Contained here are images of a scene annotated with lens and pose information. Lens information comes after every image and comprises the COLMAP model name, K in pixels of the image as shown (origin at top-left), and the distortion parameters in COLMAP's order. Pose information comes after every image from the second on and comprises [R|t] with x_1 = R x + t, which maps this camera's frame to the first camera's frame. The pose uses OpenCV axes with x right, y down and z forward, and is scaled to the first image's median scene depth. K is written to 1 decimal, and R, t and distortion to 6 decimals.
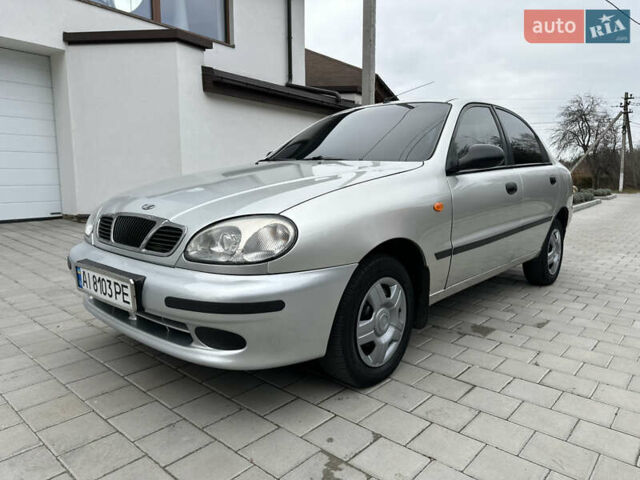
lens RADIAL K [[446.9, 0, 321.2], [0, 446.9, 231.9], [0, 0, 1]] dist [0.076719, -0.101345]
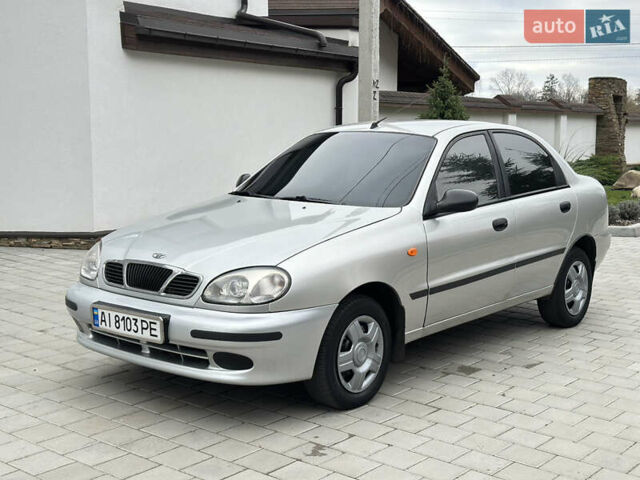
lens RADIAL K [[870.8, 0, 304.2], [0, 870.8, 239.6], [0, 0, 1]] dist [0.178855, 0.001920]
pose [[0.999845, -0.003563, 0.017262, -0.046742], [0.003530, 0.999992, 0.001935, -0.100271], [-0.017268, -0.001874, 0.999849, -1.261285]]
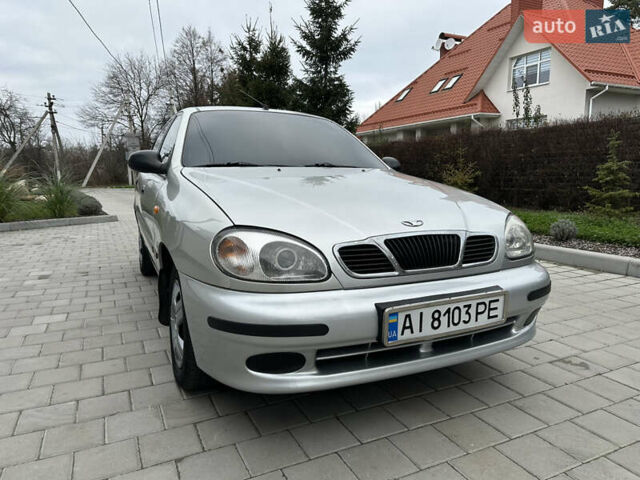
lens RADIAL K [[446.9, 0, 321.2], [0, 446.9, 231.9], [0, 0, 1]] dist [0.076719, -0.101345]
pose [[0.378632, -0.121088, 0.917592, -1.261172], [0.115712, 0.989820, 0.082872, -0.131684], [-0.918286, 0.074798, 0.388789, 0.826829]]
